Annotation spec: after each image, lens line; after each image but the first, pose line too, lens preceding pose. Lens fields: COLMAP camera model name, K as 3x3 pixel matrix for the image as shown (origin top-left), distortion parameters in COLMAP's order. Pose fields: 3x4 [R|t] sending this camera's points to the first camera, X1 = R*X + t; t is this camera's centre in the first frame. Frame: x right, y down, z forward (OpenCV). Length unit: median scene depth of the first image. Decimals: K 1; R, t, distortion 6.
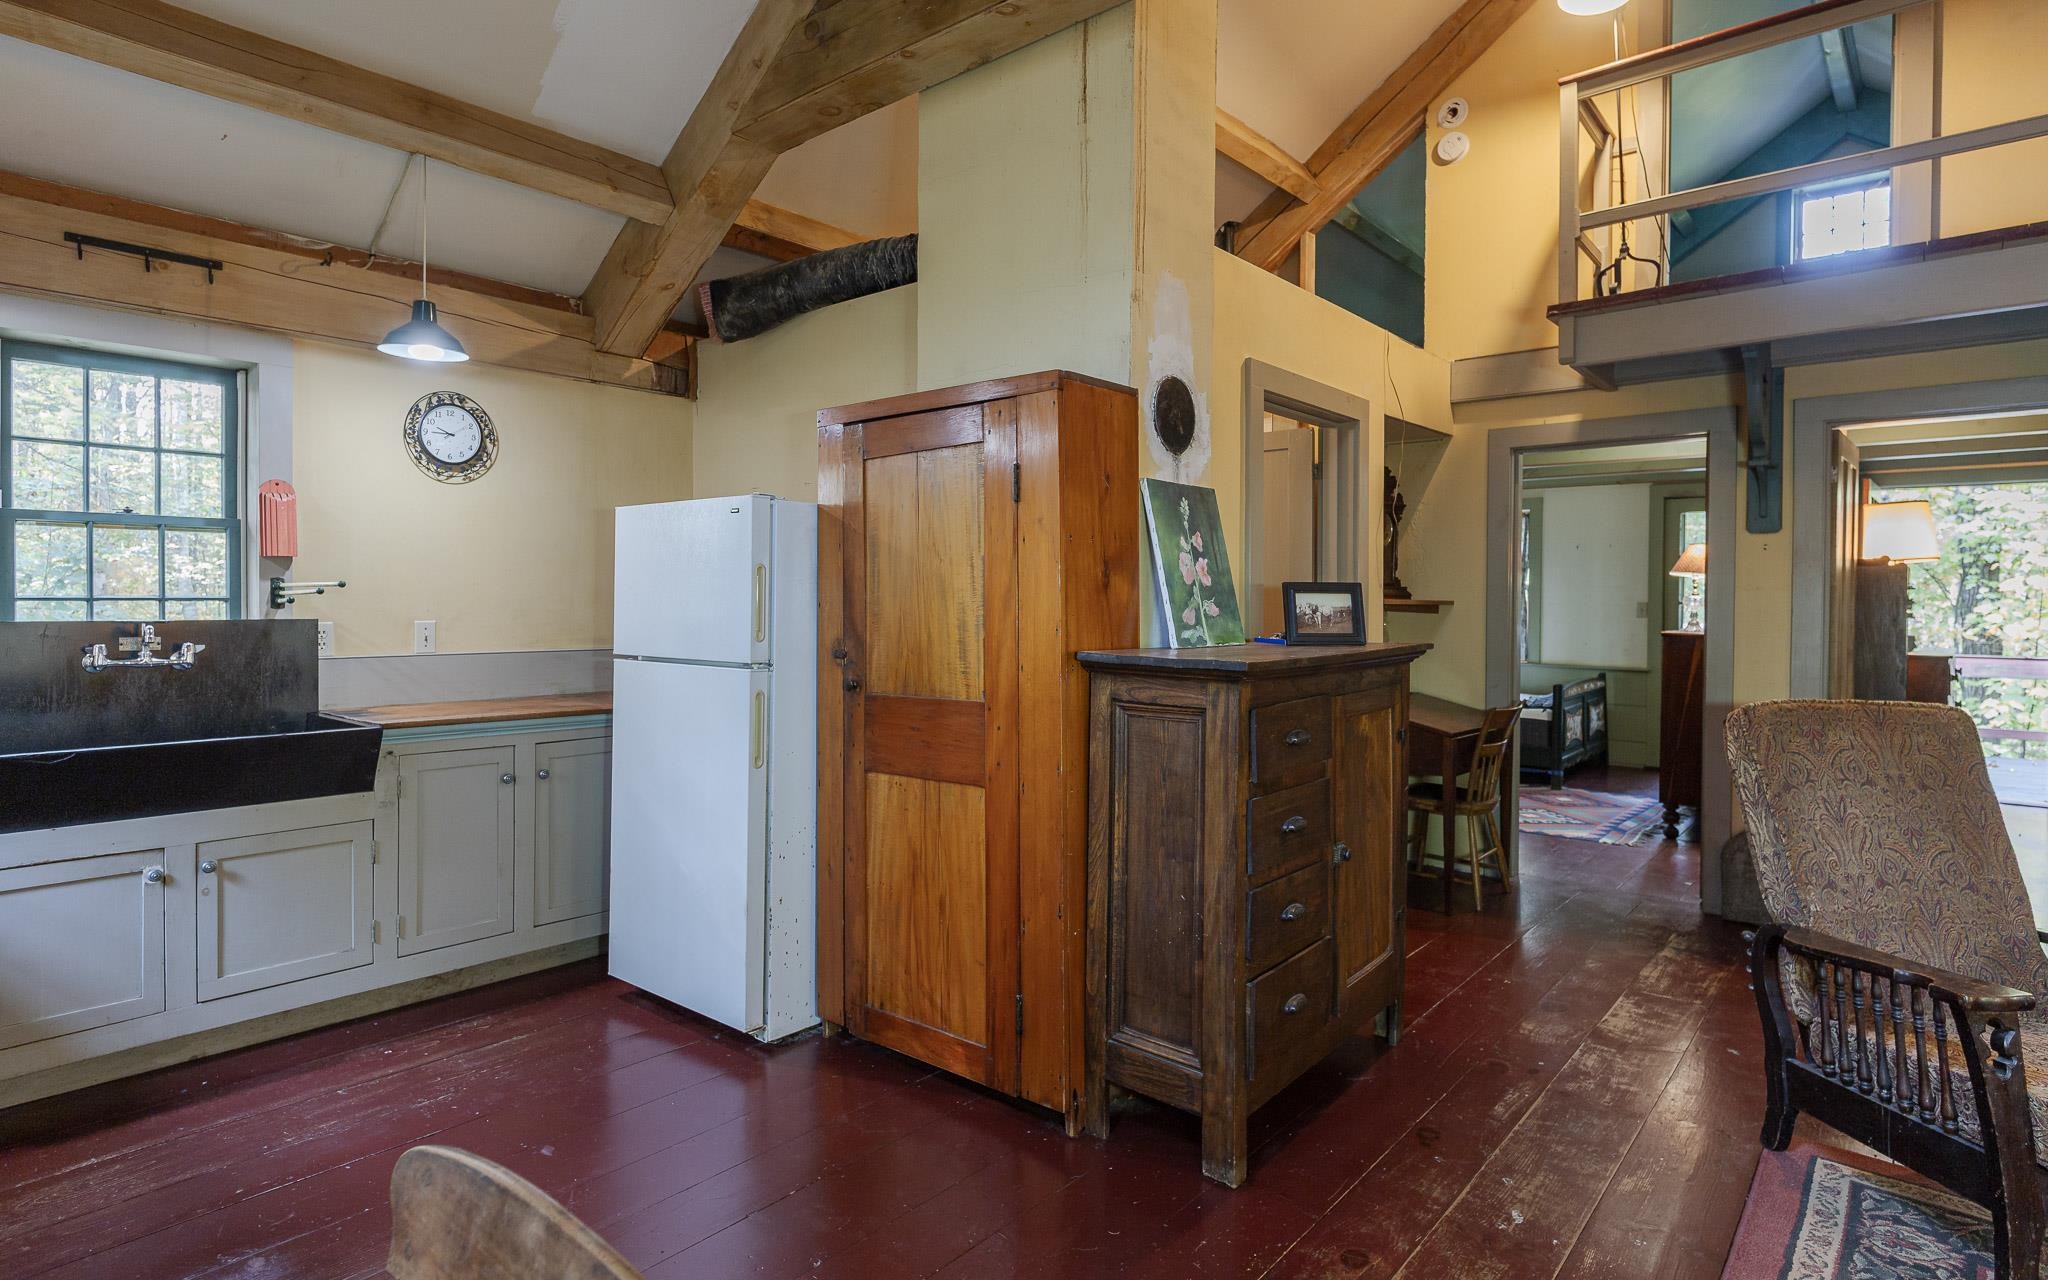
lens RADIAL K [[1089.2, 0, 1017.5], [0, 1089.2, 606.0], [0, 0, 1]] dist [-0.004847, -0.001178]
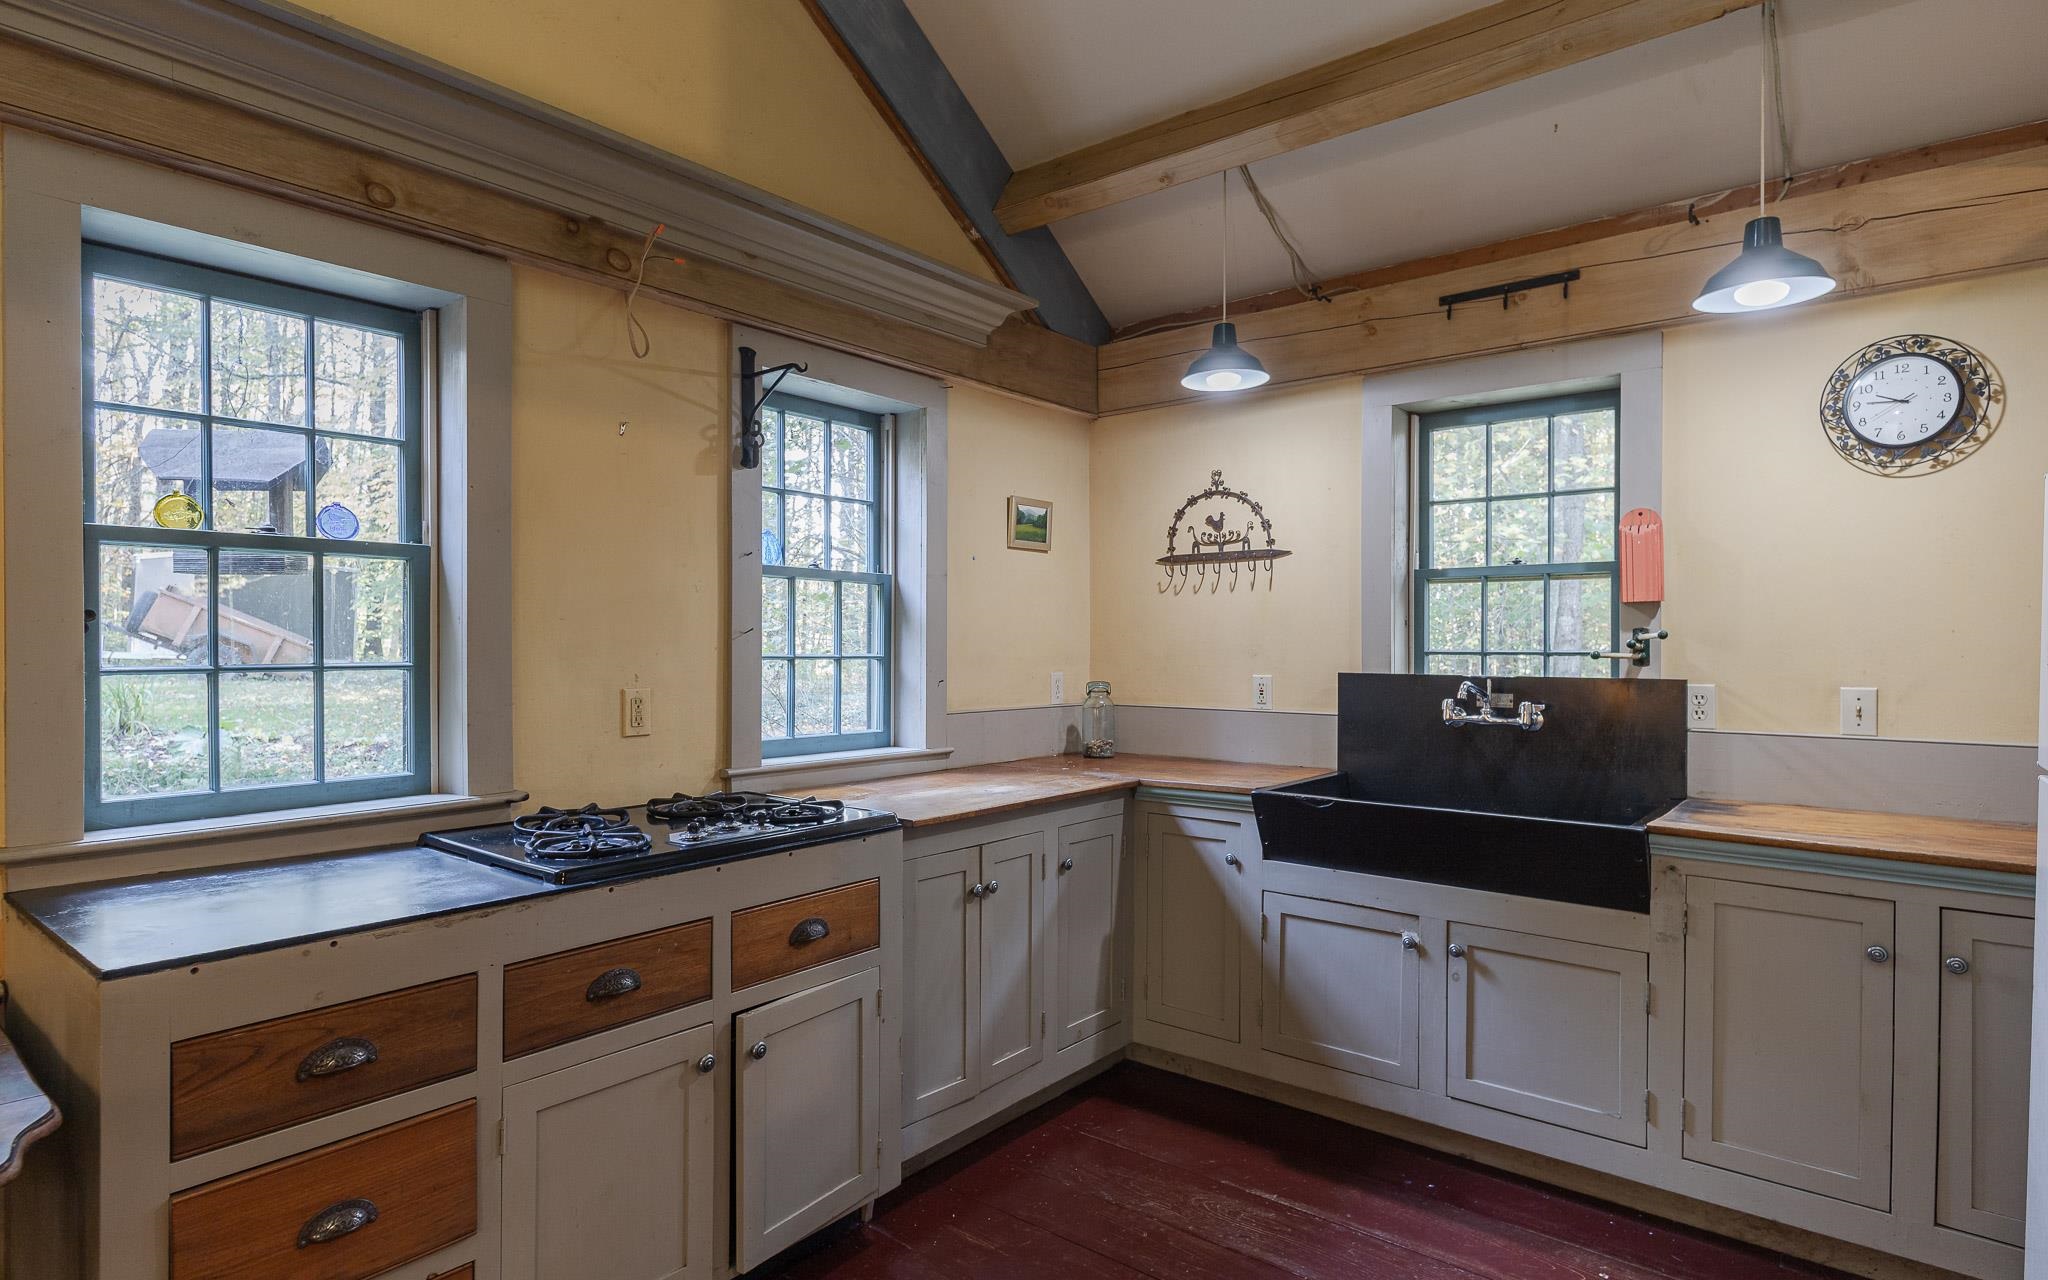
lens RADIAL K [[1079.4, 0, 1024.0], [0, 1079.4, 640.0], [0, 0, 1]] dist [-0.002059, -0.000095]
pose [[0.016869, -0.007345, -0.999831, 0.129239], [-0.007899, 0.999941, -0.007479, -0.007439], [0.999827, 0.008024, 0.016810, 0.540841]]
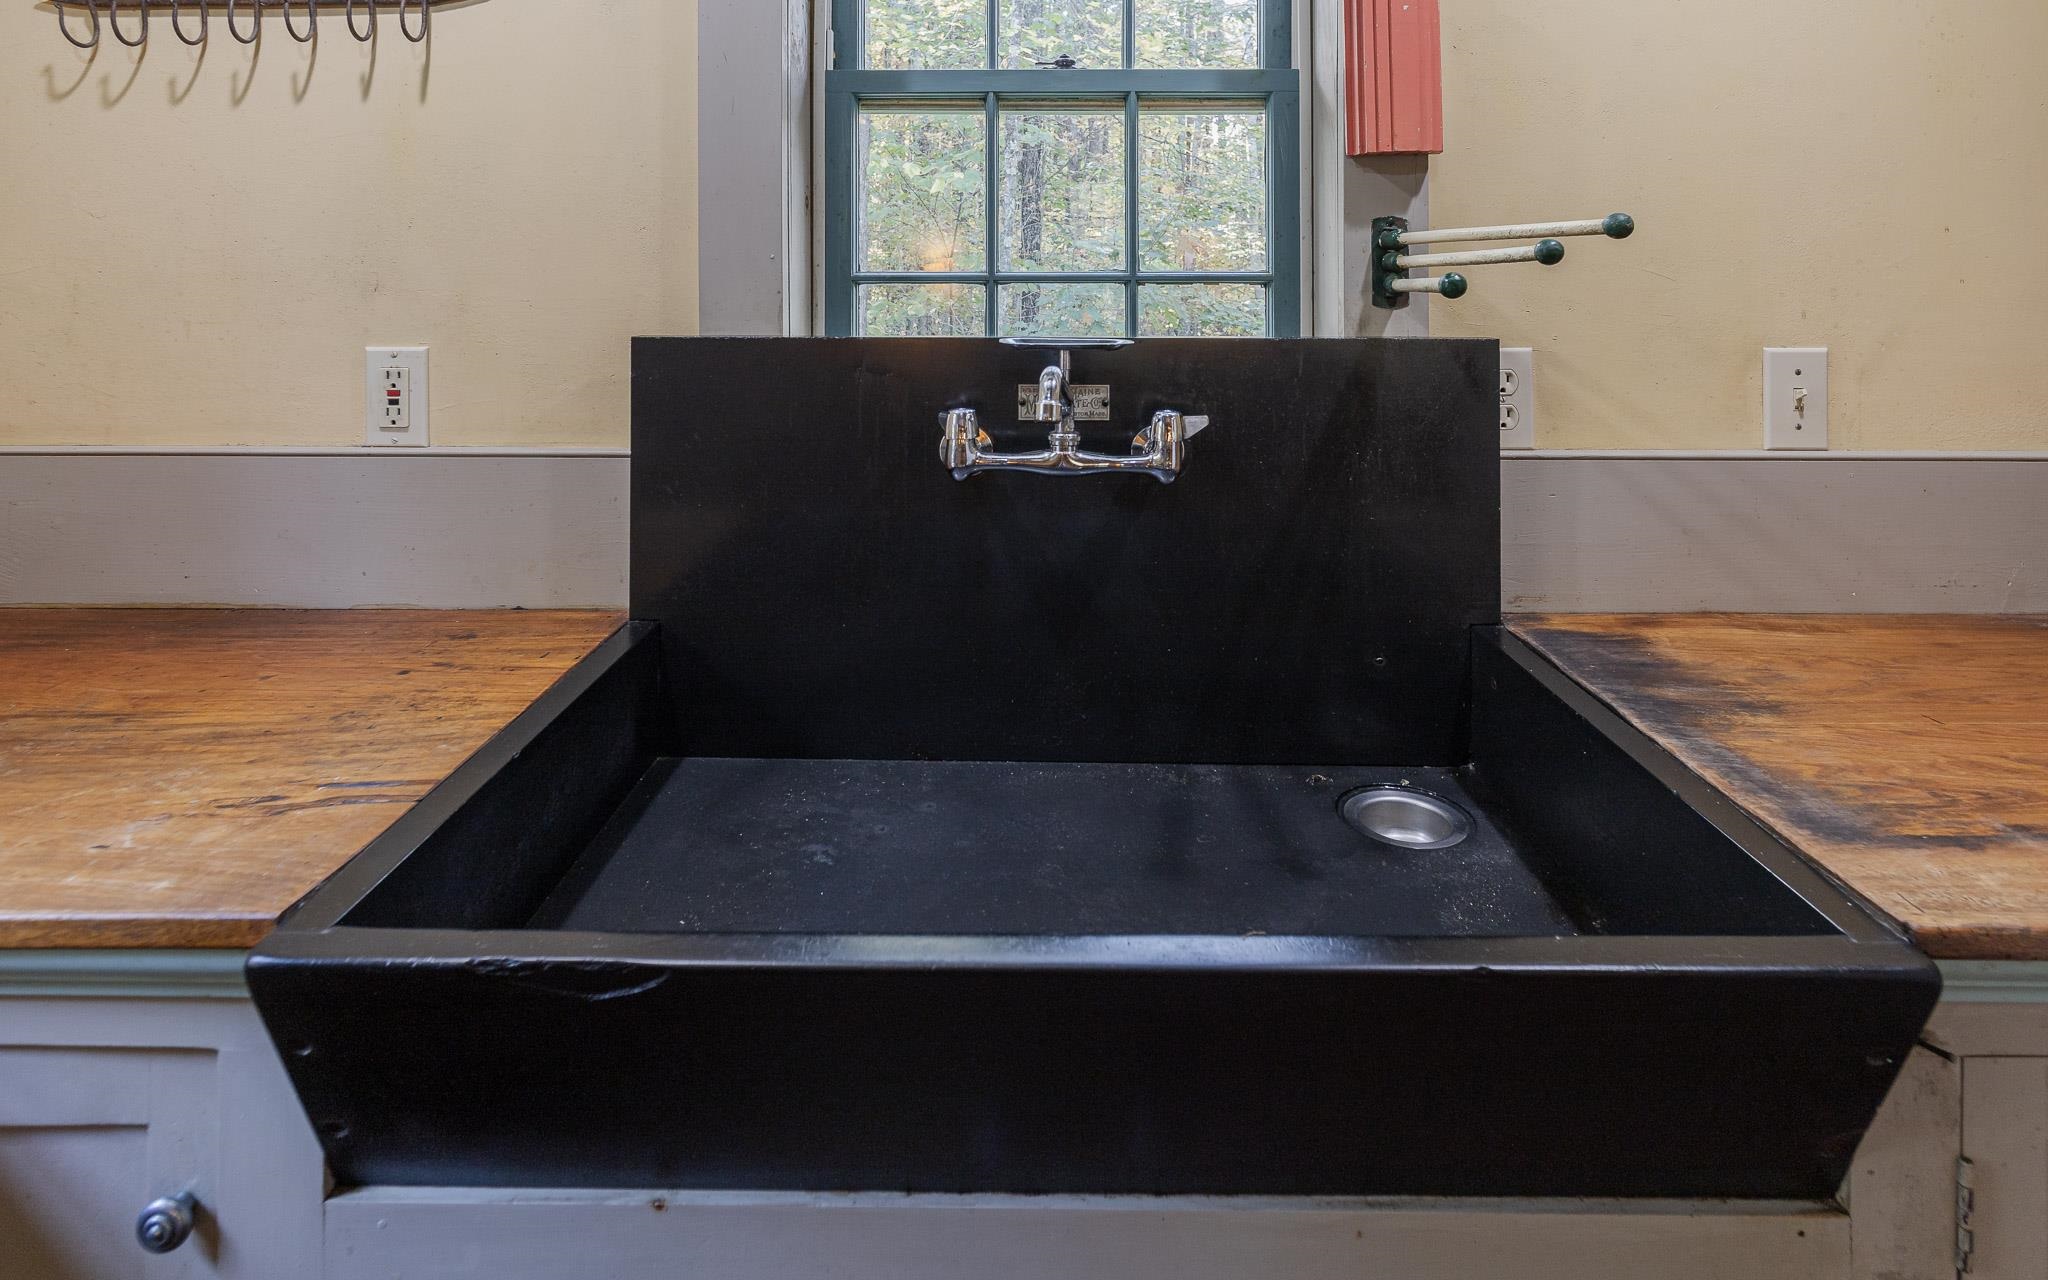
lens RADIAL K [[1062.6, 0, 1029.6], [0, 1062.6, 282.2], [0, 0, 1]] dist [-0.000677, 0.000849]
pose [[0.645389, -0.000760, -0.763854, -0.518134], [-0.002009, 0.999994, -0.002693, -0.004381], [0.763851, 0.003273, 0.645384, 0.724684]]
